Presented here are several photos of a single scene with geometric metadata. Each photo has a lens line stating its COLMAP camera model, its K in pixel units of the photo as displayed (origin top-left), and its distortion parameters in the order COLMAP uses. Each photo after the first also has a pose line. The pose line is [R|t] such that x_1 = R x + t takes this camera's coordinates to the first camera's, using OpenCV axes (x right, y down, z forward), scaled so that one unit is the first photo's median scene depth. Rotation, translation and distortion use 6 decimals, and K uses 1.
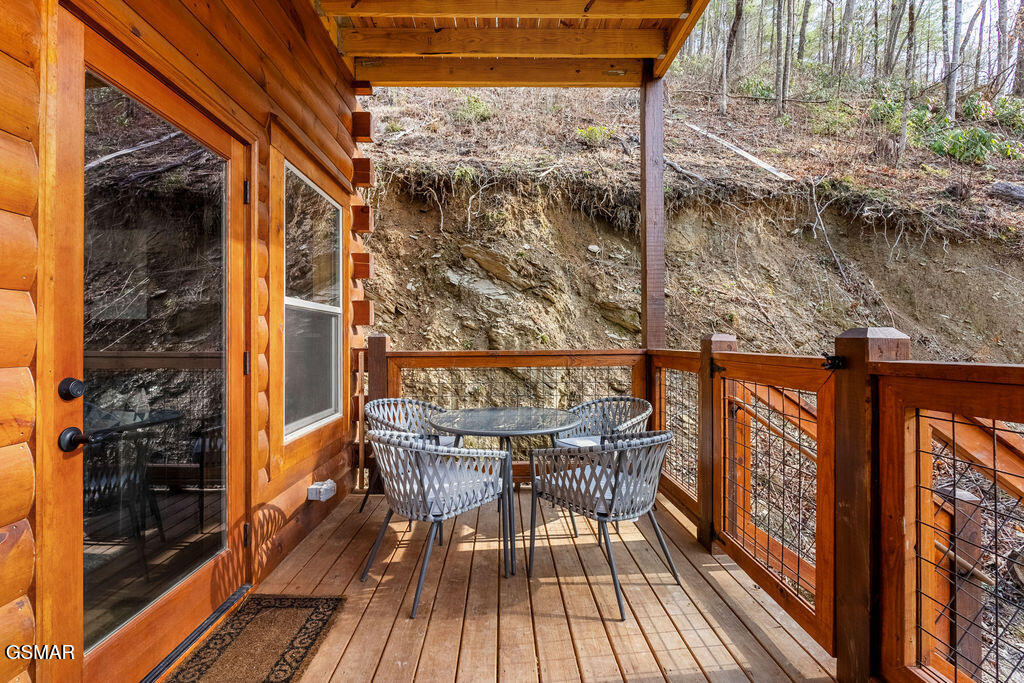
lens RADIAL K [[454.8, 0, 510.4], [0, 454.8, 338.8], [0, 0, 1]] dist [-0.000242, -0.000370]
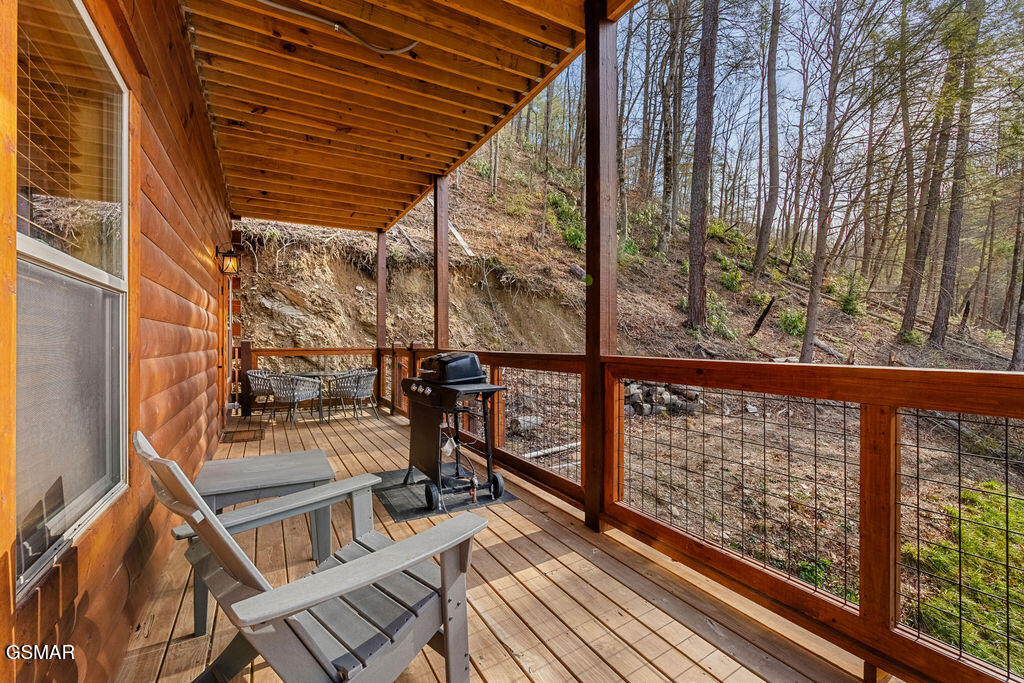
lens RADIAL K [[454.8, 0, 513.4], [0, 454.8, 338.3], [0, 0, 1]] dist [-0.000242, -0.000370]
pose [[0.884931, 0.009486, 0.465626, -0.099365], [-0.007621, 0.999954, -0.005888, -0.008594], [-0.465660, 0.001662, 0.884962, -0.795541]]
